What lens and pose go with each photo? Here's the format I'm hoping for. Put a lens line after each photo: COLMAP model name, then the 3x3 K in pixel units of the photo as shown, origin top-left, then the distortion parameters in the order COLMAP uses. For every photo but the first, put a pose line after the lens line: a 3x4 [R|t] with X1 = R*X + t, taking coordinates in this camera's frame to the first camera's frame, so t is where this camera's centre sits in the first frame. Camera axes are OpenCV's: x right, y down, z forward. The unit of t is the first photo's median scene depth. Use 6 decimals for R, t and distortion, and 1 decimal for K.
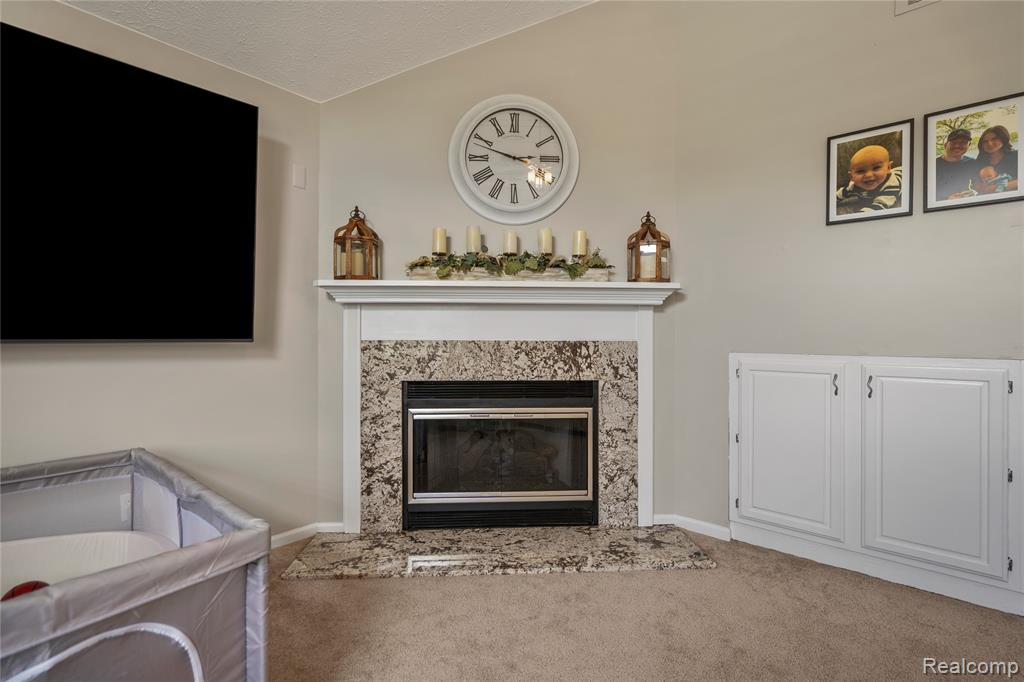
lens RADIAL K [[469.9, 0, 511.4], [0, 469.9, 337.6], [0, 0, 1]] dist [-0.002327, -0.000121]
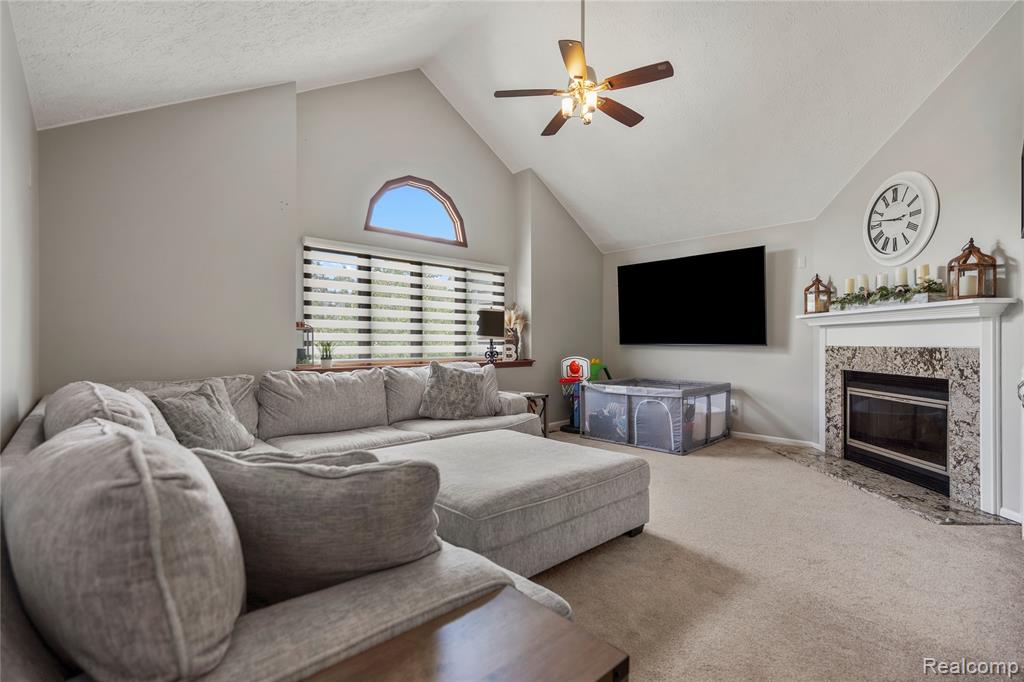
lens RADIAL K [[469.9, 0, 511.0], [0, 469.9, 342.1], [0, 0, 1]] dist [-0.002327, -0.000121]
pose [[-0.088099, -0.000959, -0.996111, 1.537716], [0.001531, 0.999998, -0.001098, -0.008144], [0.996111, -0.001622, -0.088098, -0.043360]]
